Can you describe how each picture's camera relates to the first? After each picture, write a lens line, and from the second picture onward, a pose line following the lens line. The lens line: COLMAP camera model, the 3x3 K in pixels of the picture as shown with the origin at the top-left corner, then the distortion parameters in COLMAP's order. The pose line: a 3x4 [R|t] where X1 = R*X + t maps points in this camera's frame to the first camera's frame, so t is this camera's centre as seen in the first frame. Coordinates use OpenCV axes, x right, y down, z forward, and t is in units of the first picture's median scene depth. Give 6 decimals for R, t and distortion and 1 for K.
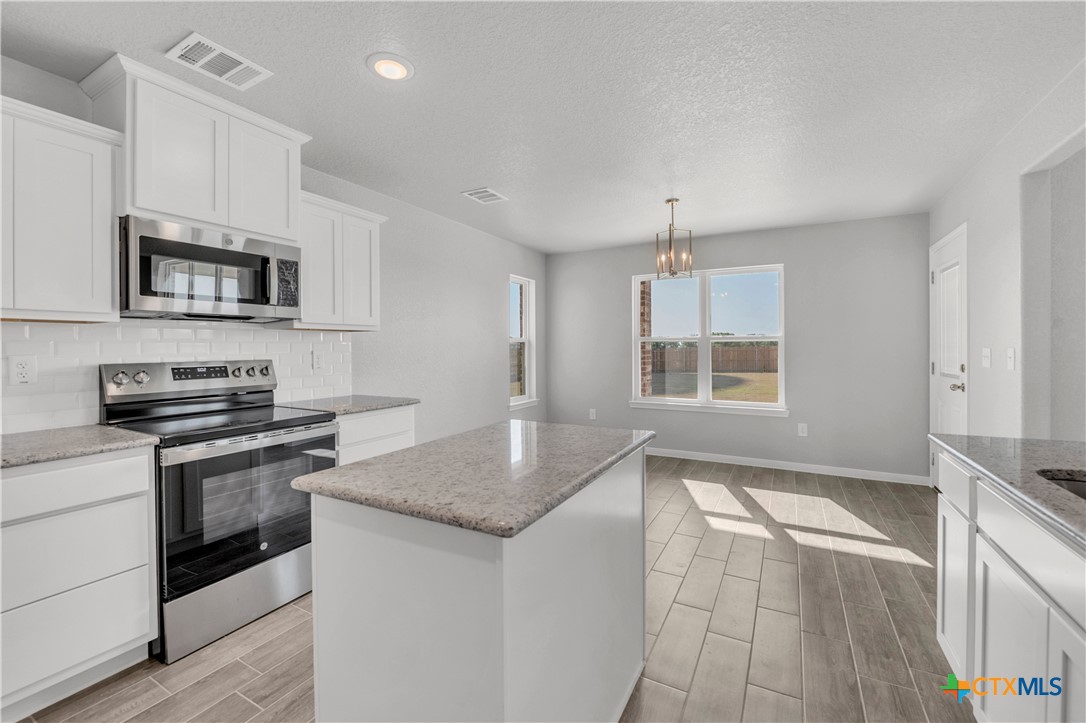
lens RADIAL K [[448.8, 0, 549.1], [0, 448.8, 359.7], [0, 0, 1]] dist [-0.015425, -0.000443]
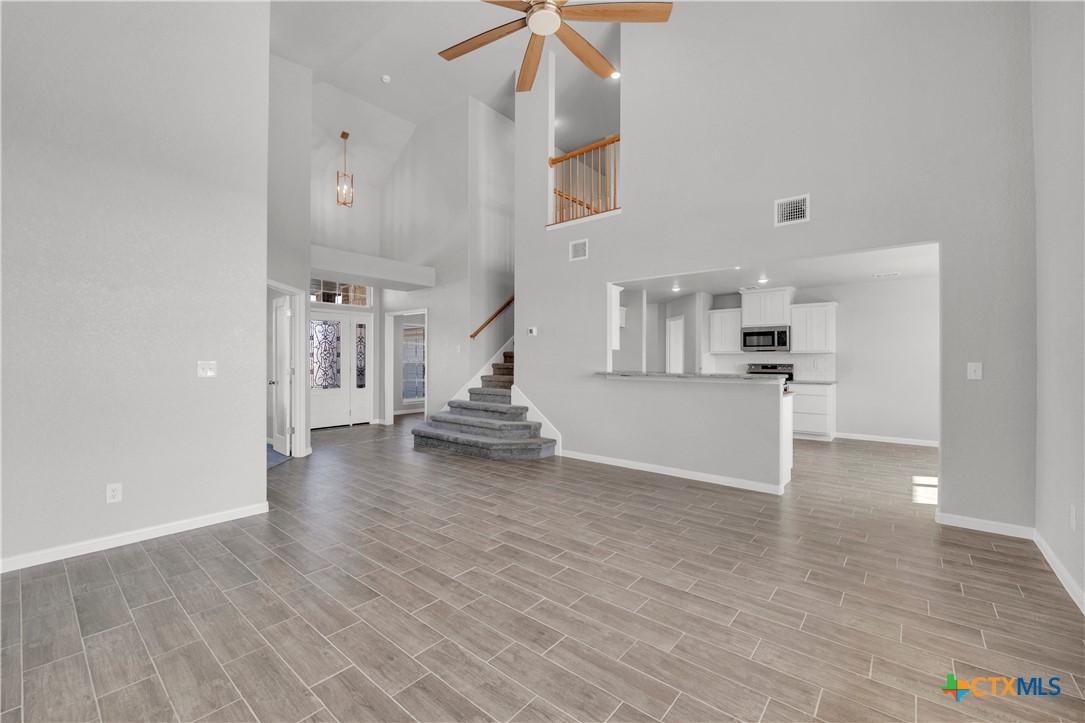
lens RADIAL K [[443.8, 0, 544.2], [0, 443.8, 371.0], [0, 0, 1]] dist [-0.020634, -0.000201]
pose [[-0.202296, 0.035621, -0.978676, 2.379513], [-0.033645, 0.998496, 0.043297, -0.021140], [0.978746, 0.041687, -0.200793, -0.006821]]
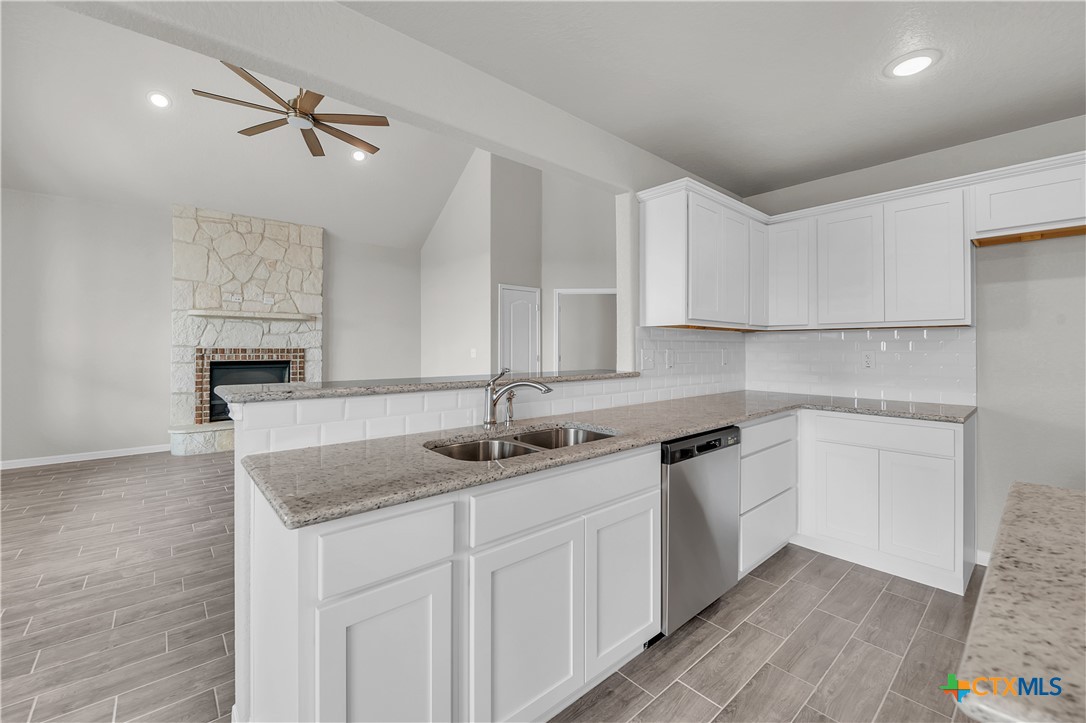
lens RADIAL K [[447.2, 0, 551.5], [0, 447.2, 342.4], [0, 0, 1]] dist [-0.013260, -0.000384]
pose [[-0.939646, 0.007603, 0.342064, 0.239853], [0.015340, 0.999684, 0.019921, -0.027408], [-0.341804, 0.023966, -0.939466, 0.844304]]
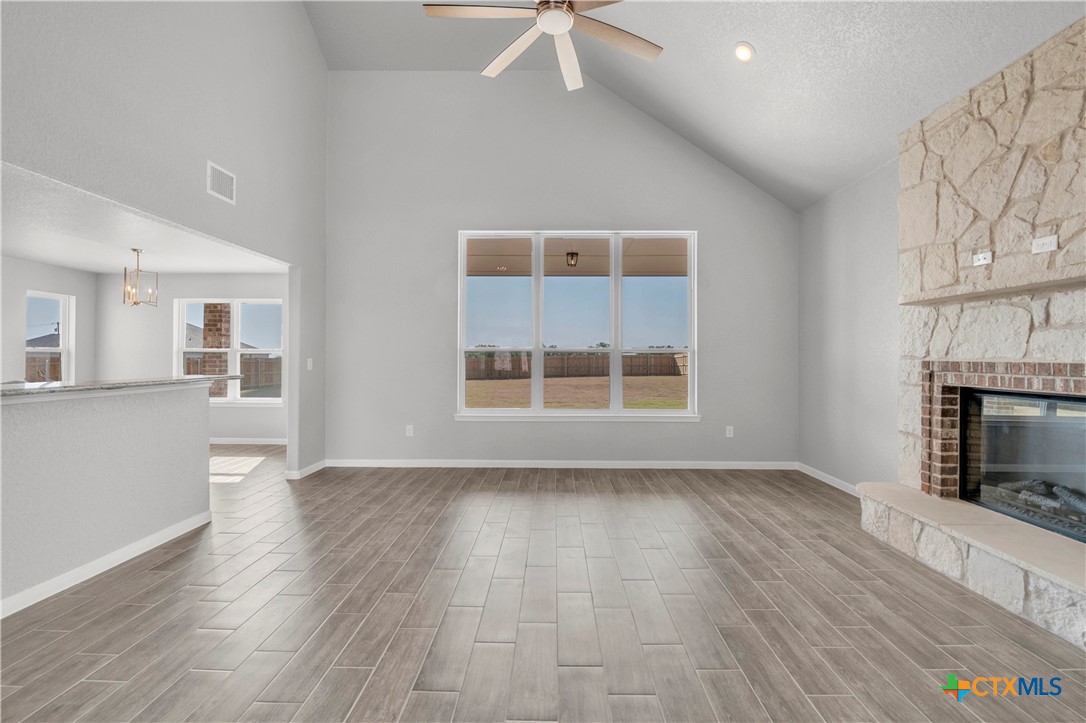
lens RADIAL K [[433.4, 0, 558.2], [0, 433.4, 357.1], [0, 0, 1]] dist [-0.019053, -0.000164]
pose [[0.878951, 0.011373, 0.476776, 1.045635], [0.005108, 0.999434, -0.033257, 0.035910], [-0.476885, 0.031666, 0.878395, -0.987026]]
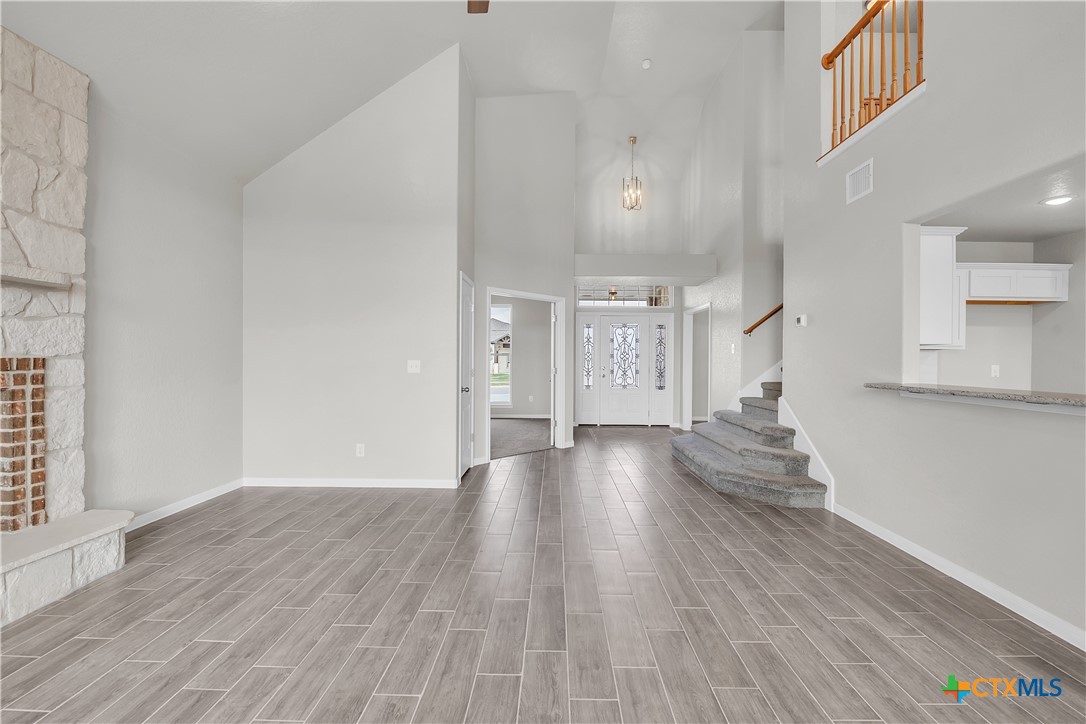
lens RADIAL K [[440.9, 0, 555.2], [0, 440.9, 362.4], [0, 0, 1]] dist [-0.015640, -0.000520]
pose [[-0.884185, 0.000029, -0.467136, 1.679254], [-0.020477, 0.999036, 0.038820, -0.017069], [0.466687, 0.043890, -0.883333, 0.417231]]
